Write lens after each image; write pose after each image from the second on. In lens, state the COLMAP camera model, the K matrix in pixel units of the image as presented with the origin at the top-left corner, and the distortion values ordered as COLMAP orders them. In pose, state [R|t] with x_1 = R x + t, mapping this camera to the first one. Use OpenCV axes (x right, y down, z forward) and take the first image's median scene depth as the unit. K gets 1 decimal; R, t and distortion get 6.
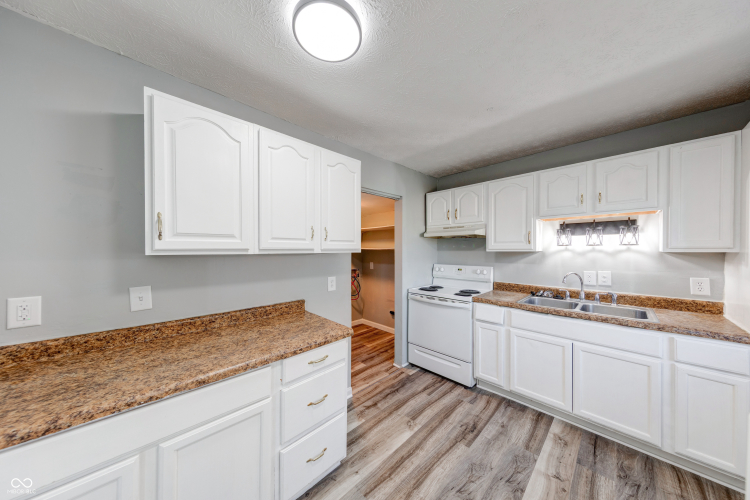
lens RADIAL K [[235.7, 0, 374.3], [0, 235.7, 250.4], [0, 0, 1]] dist [0.005726, -0.000373]
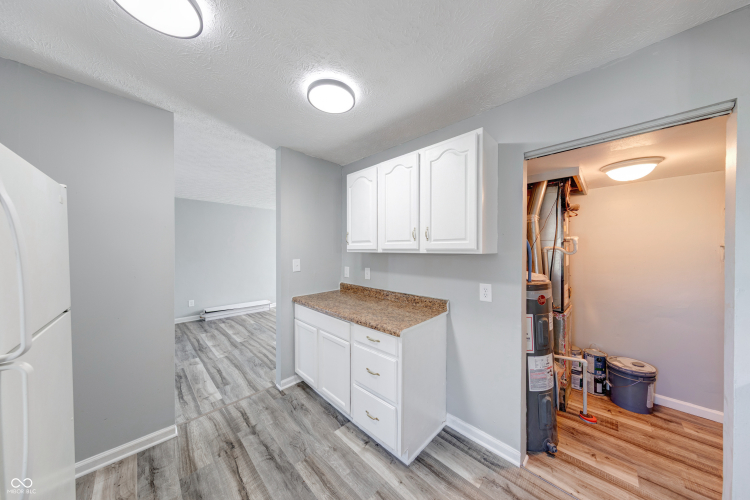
lens RADIAL K [[235.7, 0, 374.0], [0, 235.7, 252.4], [0, 0, 1]] dist [0.005726, -0.000373]
pose [[0.022220, 0.009228, -0.999711, 0.780449], [-0.007859, 0.999928, 0.009055, 0.000761], [0.999722, 0.007655, 0.022291, 0.771959]]
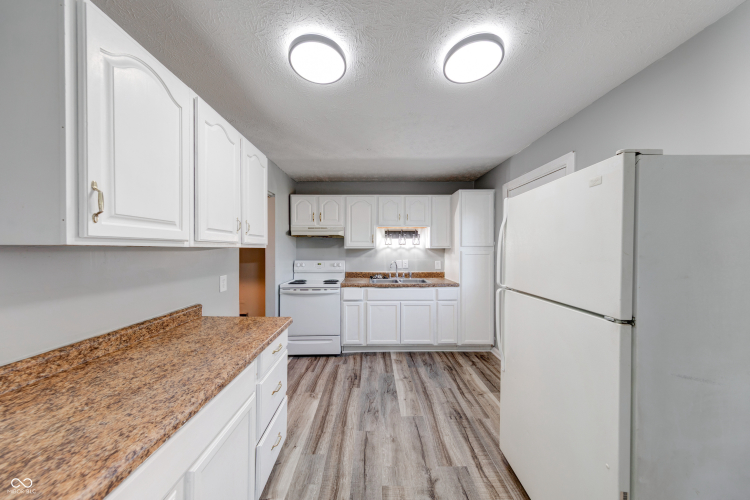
lens RADIAL K [[235.7, 0, 371.2], [0, 235.7, 249.6], [0, 0, 1]] dist [0.005726, -0.000373]
pose [[0.696881, 0.000974, 0.717186, -0.549330], [0.001849, 0.999993, -0.003155, 0.023998], [-0.717185, 0.003525, 0.696874, -0.020175]]
